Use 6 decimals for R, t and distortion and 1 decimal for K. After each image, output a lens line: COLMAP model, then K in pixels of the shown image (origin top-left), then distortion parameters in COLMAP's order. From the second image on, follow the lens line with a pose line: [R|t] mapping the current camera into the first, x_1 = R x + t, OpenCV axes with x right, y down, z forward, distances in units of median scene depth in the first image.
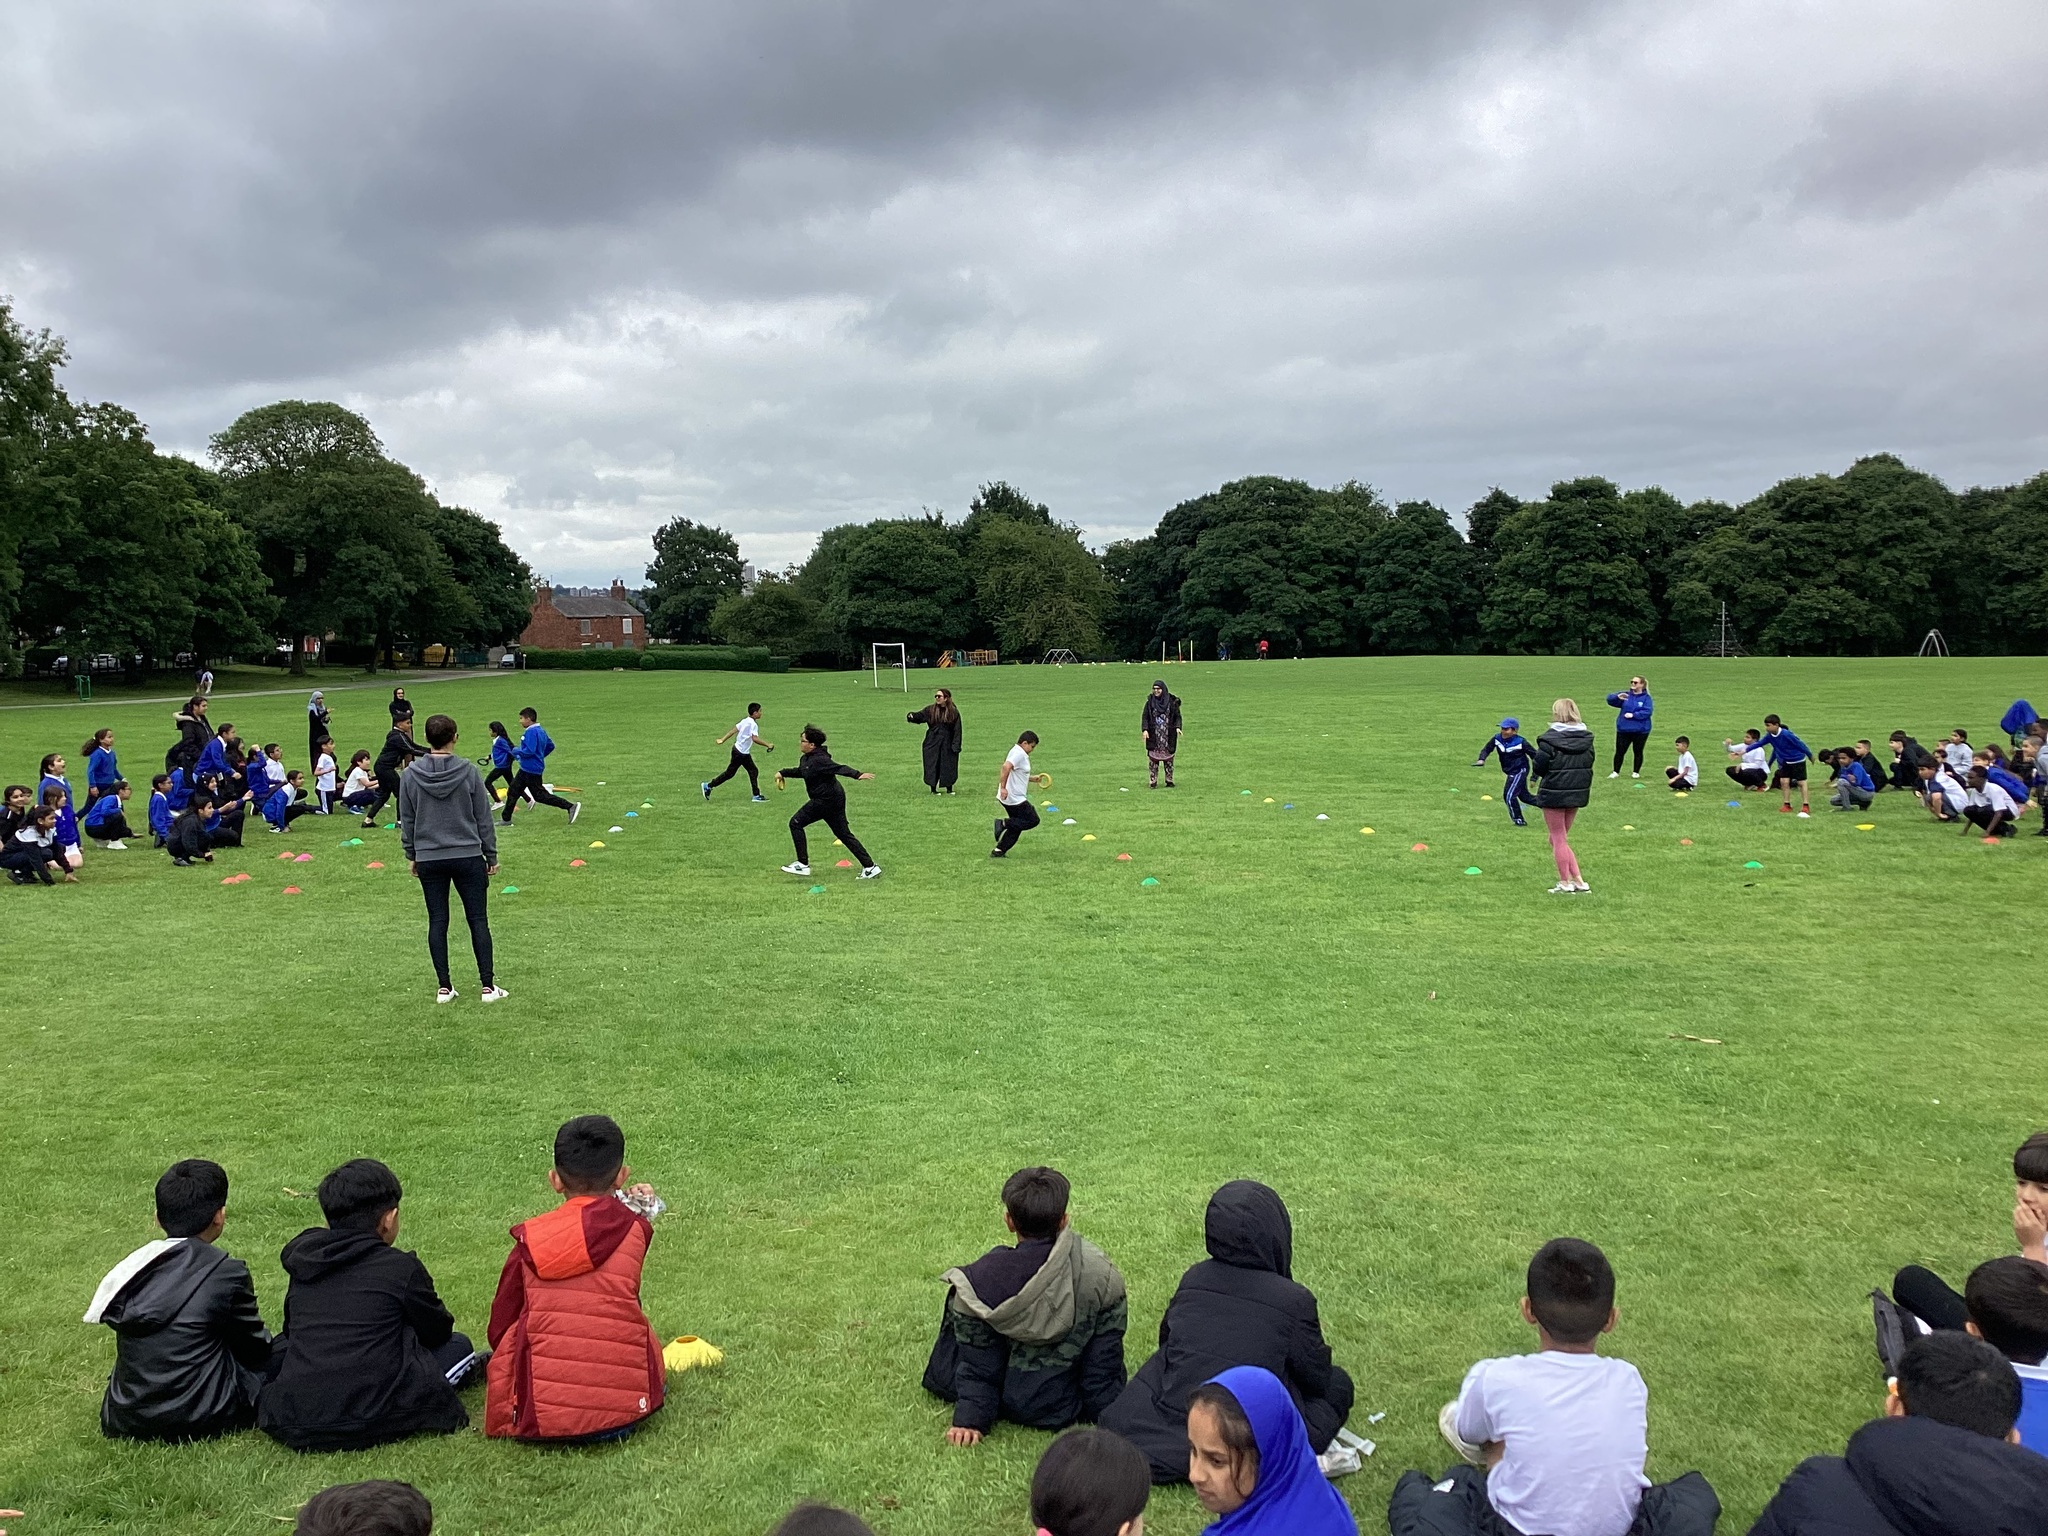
lens RADIAL K [[1843.0, 0, 1024.0], [0, 1843.0, 768.0], [0, 0, 1]] dist [0.128920, -0.260107]
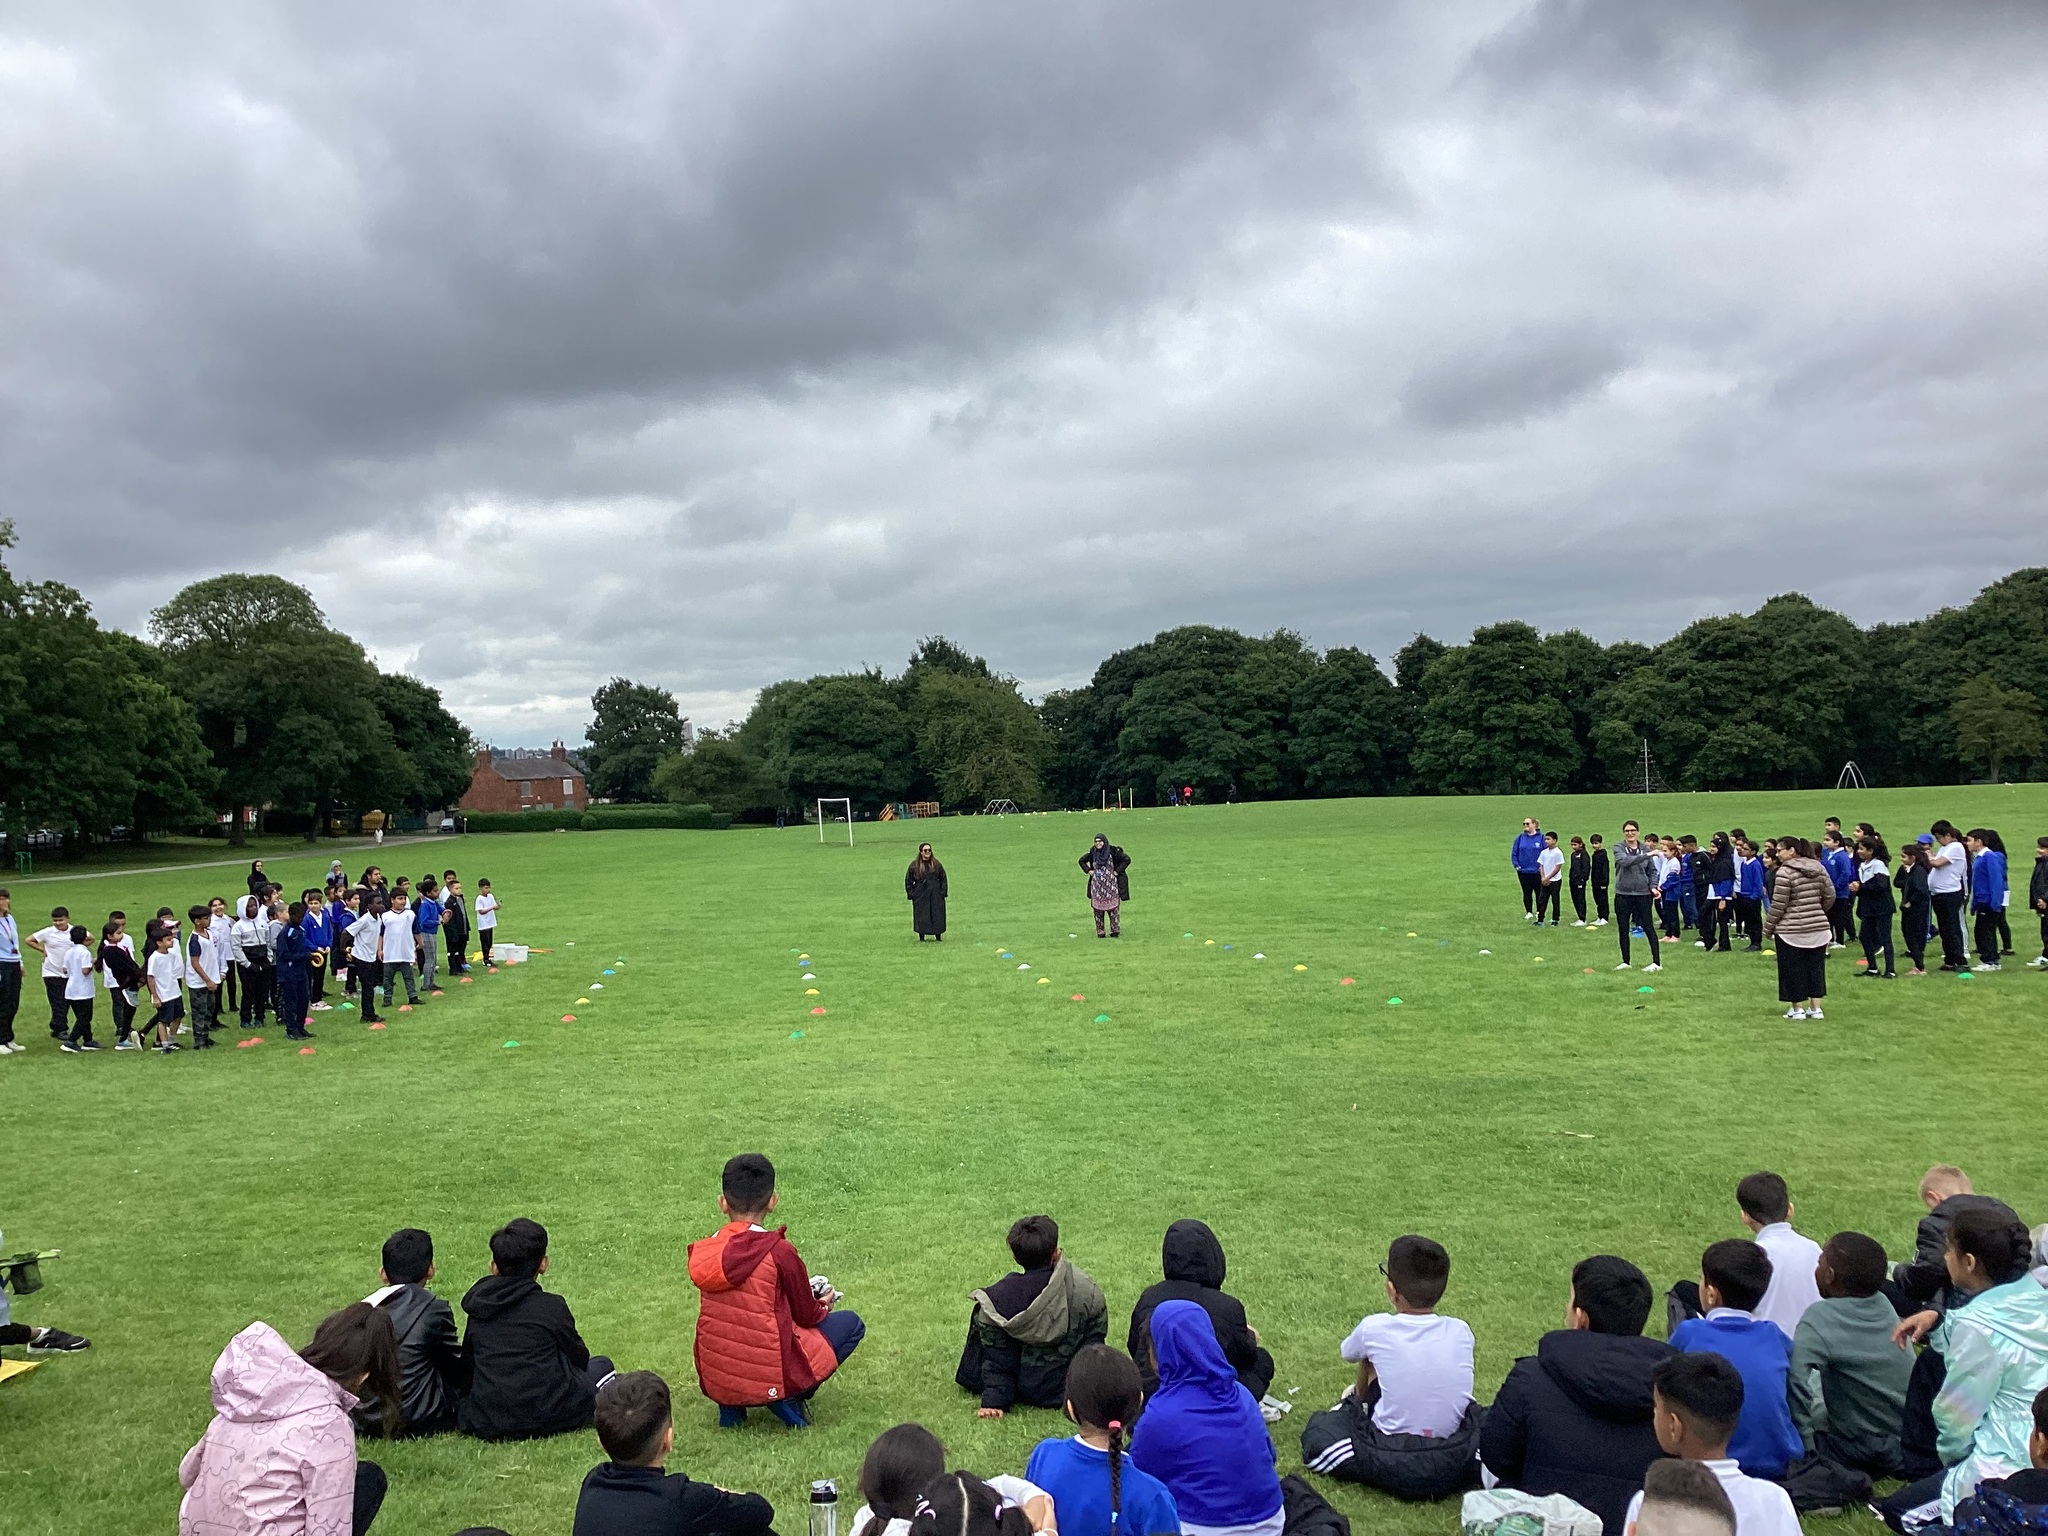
lens RADIAL K [[1843.0, 0, 1024.0], [0, 1843.0, 768.0], [0, 0, 1]] dist [0.128920, -0.260107]
pose [[0.999178, -0.023674, 0.032920, -0.001136], [0.026256, 0.996421, -0.080347, 0.000032], [-0.030900, 0.081145, 0.996223, -0.010608]]
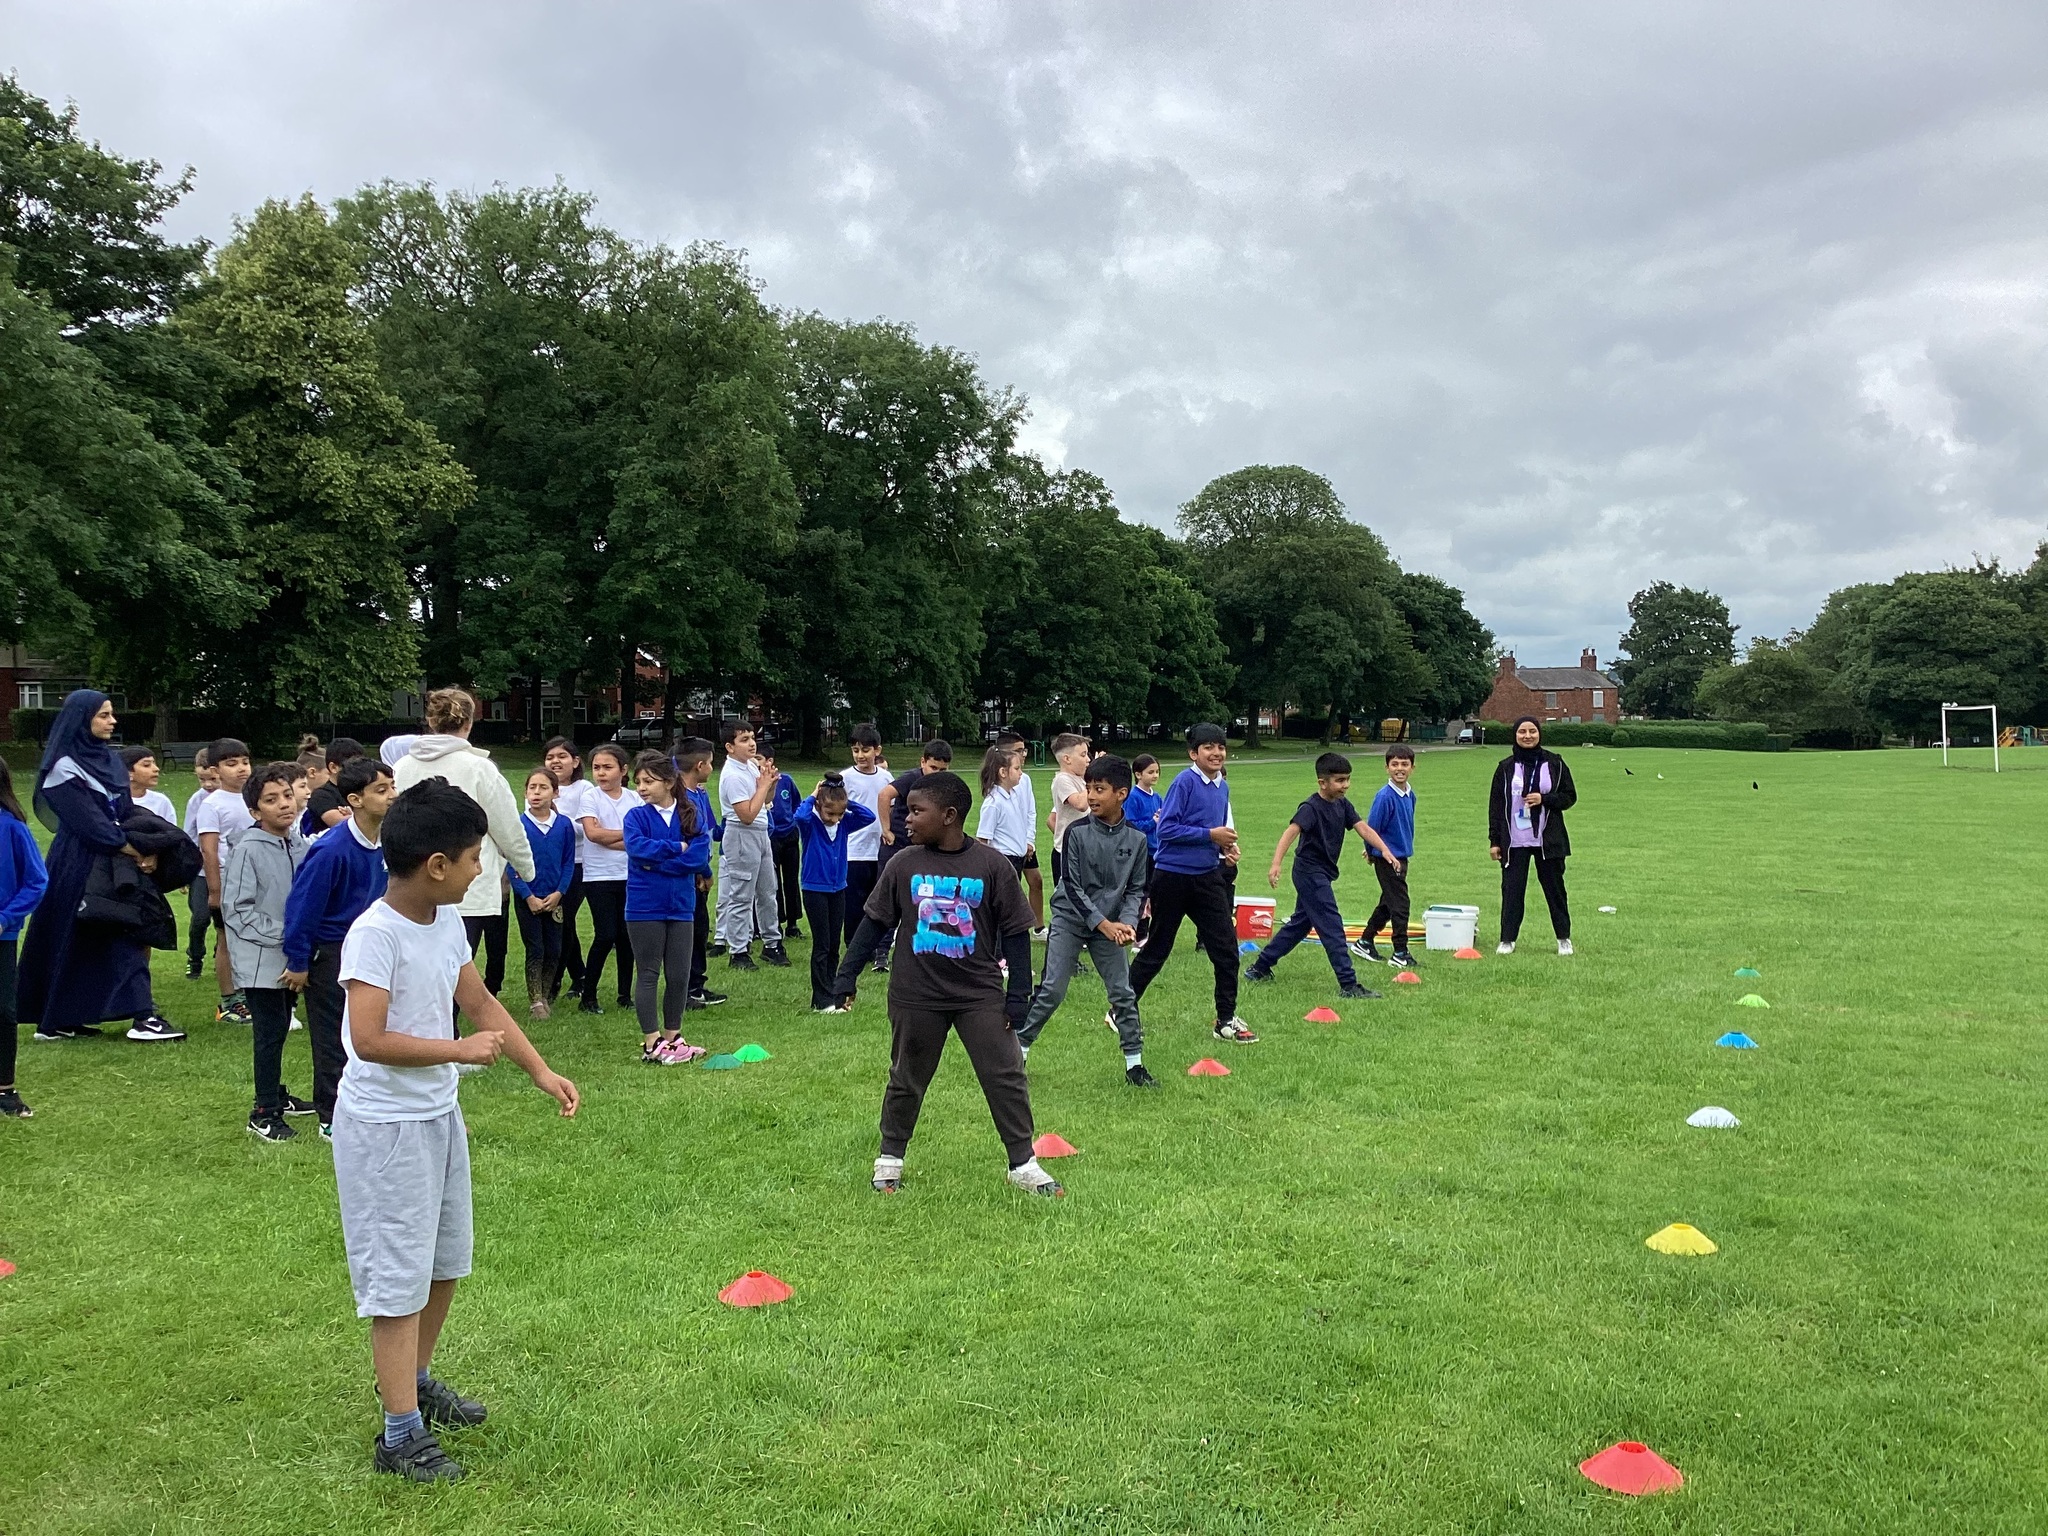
lens RADIAL K [[1876.1, 0, 1024.0], [0, 1876.1, 768.0], [0, 0, 1]] dist [0.135081, -0.256298]
pose [[0.876841, 0.019559, -0.480383, -0.023470], [-0.040489, 0.998627, -0.033244, -0.001165], [0.479073, 0.048599, 0.876428, 0.091262]]
